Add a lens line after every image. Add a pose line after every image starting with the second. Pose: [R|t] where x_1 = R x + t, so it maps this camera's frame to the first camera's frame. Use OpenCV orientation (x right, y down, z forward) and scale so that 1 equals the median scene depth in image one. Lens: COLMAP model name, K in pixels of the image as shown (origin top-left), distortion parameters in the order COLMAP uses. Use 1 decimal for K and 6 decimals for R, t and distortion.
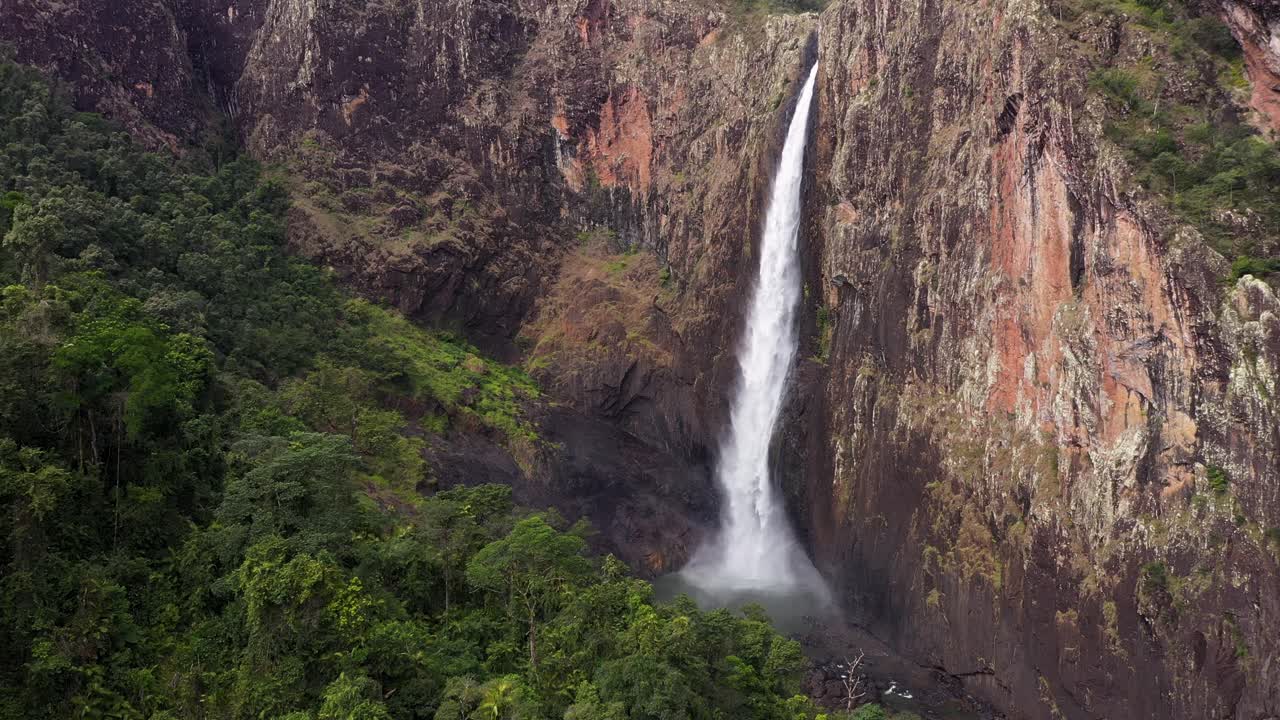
lens RADIAL K [[1108.9, 0, 636.3], [0, 1108.9, 361.7], [0, 0, 1]] dist [0.045104, 0.013107]
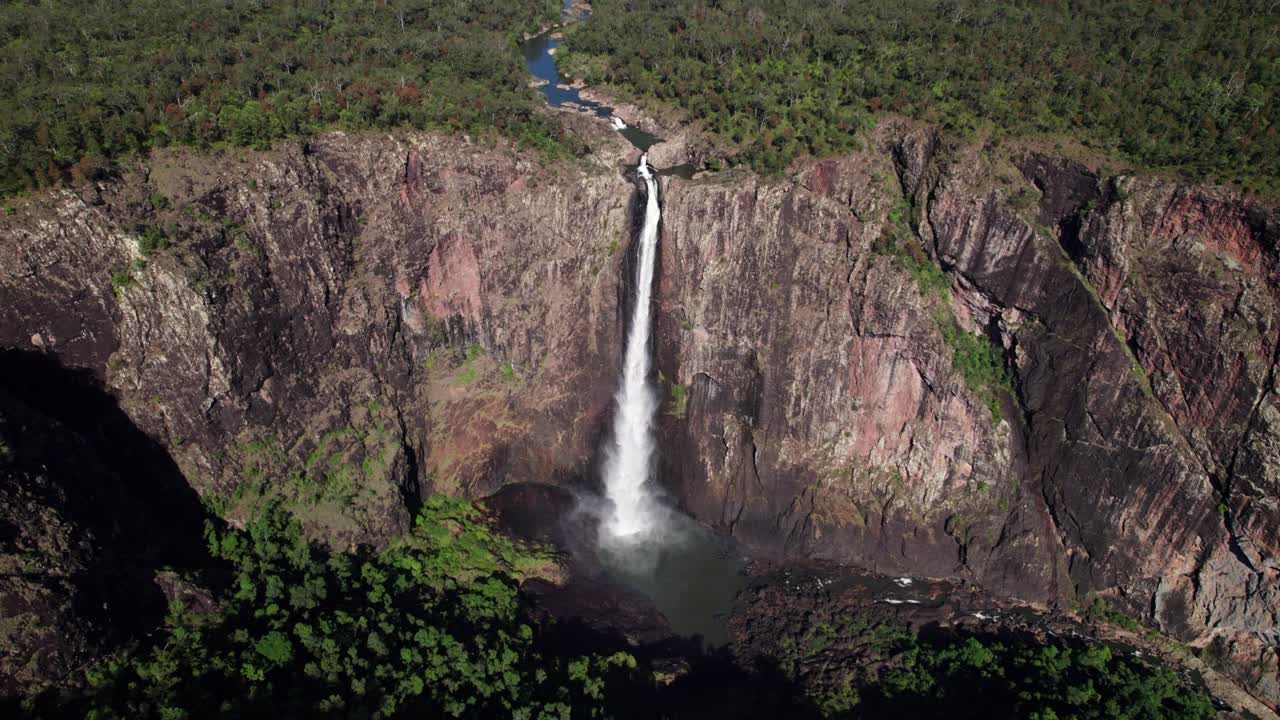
lens RADIAL K [[924.4, 0, 638.5], [0, 924.4, 357.5], [0, 0, 1]] dist [0.006392, 0.023696]
pose [[0.485530, -0.493111, 0.721874, -0.655631], [-0.011861, 0.821944, 0.569445, -0.693718], [-0.874140, -0.285044, 0.393230, 0.470603]]
